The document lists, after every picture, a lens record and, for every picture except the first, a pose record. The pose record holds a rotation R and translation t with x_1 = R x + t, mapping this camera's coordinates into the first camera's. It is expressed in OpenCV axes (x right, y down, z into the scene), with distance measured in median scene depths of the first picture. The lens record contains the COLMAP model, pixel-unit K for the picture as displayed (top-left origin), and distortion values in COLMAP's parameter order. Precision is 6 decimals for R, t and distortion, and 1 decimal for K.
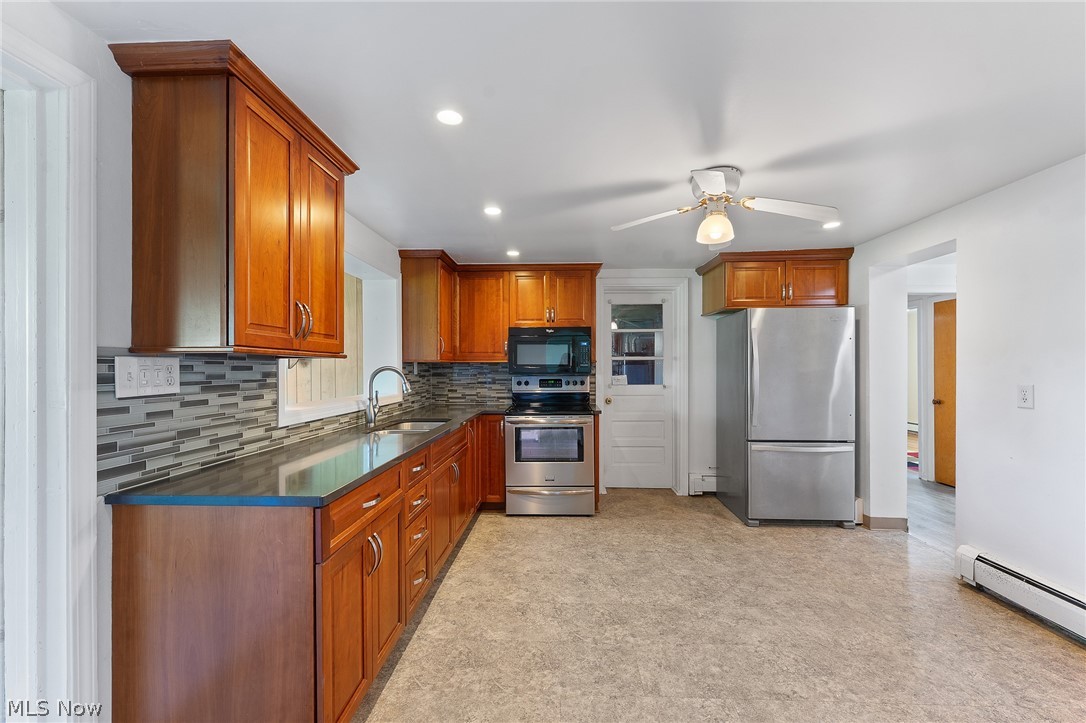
lens RADIAL K [[432.7, 0, 545.0], [0, 432.7, 366.0], [0, 0, 1]] dist [-0.001996, -0.001095]
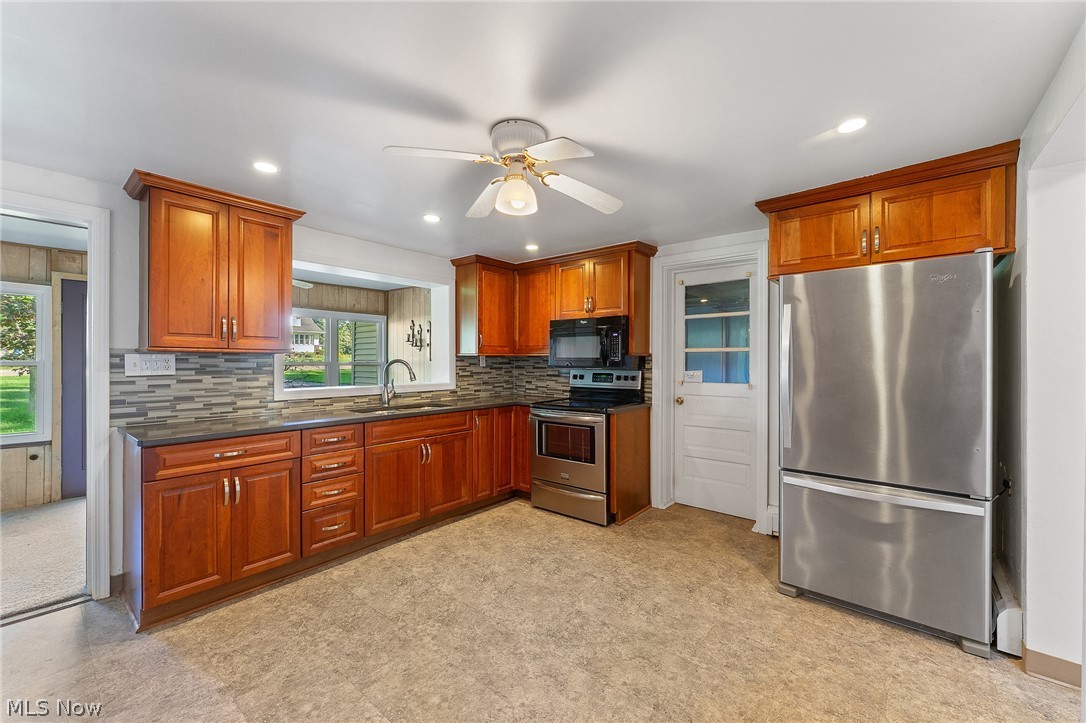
lens RADIAL K [[432.7, 0, 548.7], [0, 432.7, 360.1], [0, 0, 1]] dist [-0.001996, -0.001095]
pose [[0.797595, 0.003628, -0.603183, 0.901777], [-0.001630, 0.999991, 0.003859, -0.002949], [0.603192, -0.002095, 0.797594, 0.347928]]
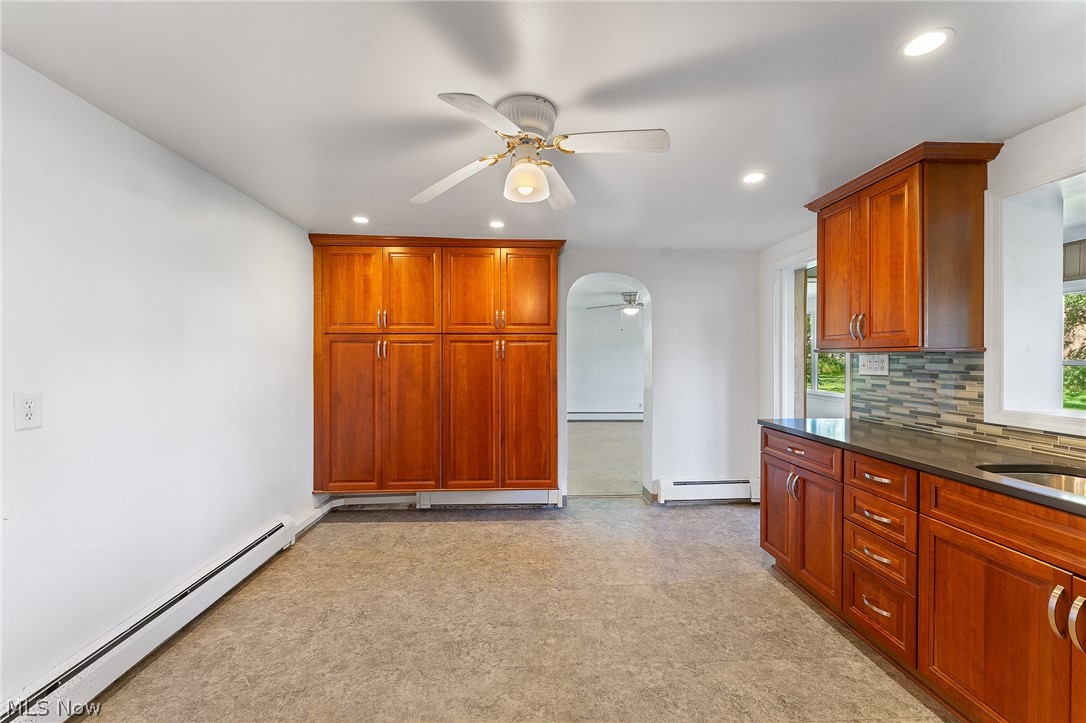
lens RADIAL K [[432.7, 0, 543.1], [0, 432.7, 360.1], [0, 0, 1]] dist [-0.001996, -0.001095]
pose [[-0.996321, 0.003549, -0.085627, 0.407779], [0.003440, 0.999993, 0.001425, -0.002224], [0.085632, 0.001125, -0.996326, 1.675591]]
